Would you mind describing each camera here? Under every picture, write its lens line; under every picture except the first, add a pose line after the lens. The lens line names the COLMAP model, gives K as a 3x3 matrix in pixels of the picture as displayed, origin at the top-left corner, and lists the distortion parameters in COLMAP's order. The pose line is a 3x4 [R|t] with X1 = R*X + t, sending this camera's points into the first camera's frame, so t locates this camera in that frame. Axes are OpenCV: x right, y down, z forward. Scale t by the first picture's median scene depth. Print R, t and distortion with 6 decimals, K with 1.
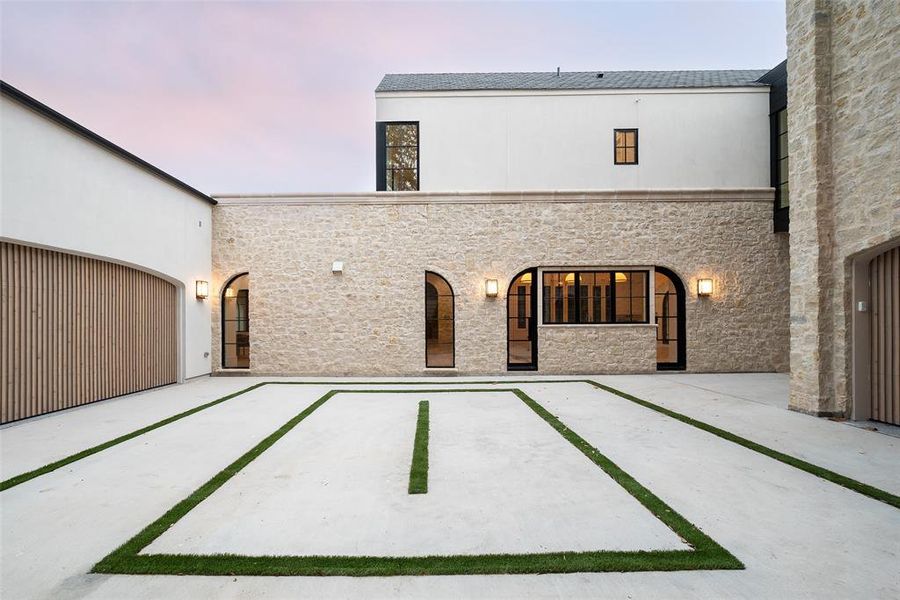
lens RADIAL K [[369.1, 0, 448.9], [0, 369.1, 320.8], [0, 0, 1]] dist [0.000183, 0.000059]
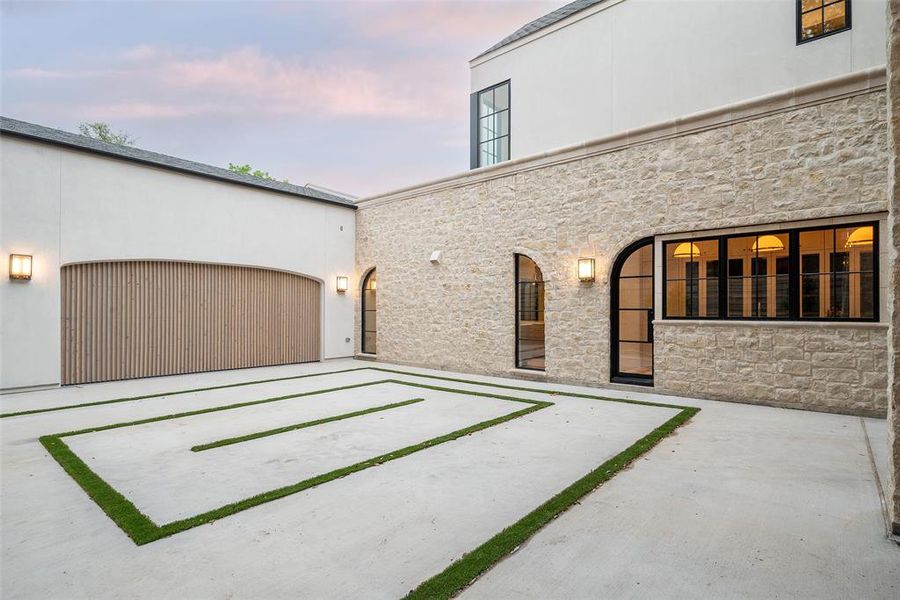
lens RADIAL K [[447.5, 0, 450.0], [0, 447.5, 310.3], [0, 0, 1]] dist [0.000291, 0.000312]
pose [[0.771175, 0.006457, -0.636590, 0.479670], [-0.006365, 0.999977, 0.002433, -0.006806], [0.636591, 0.002176, 0.771198, 0.116316]]
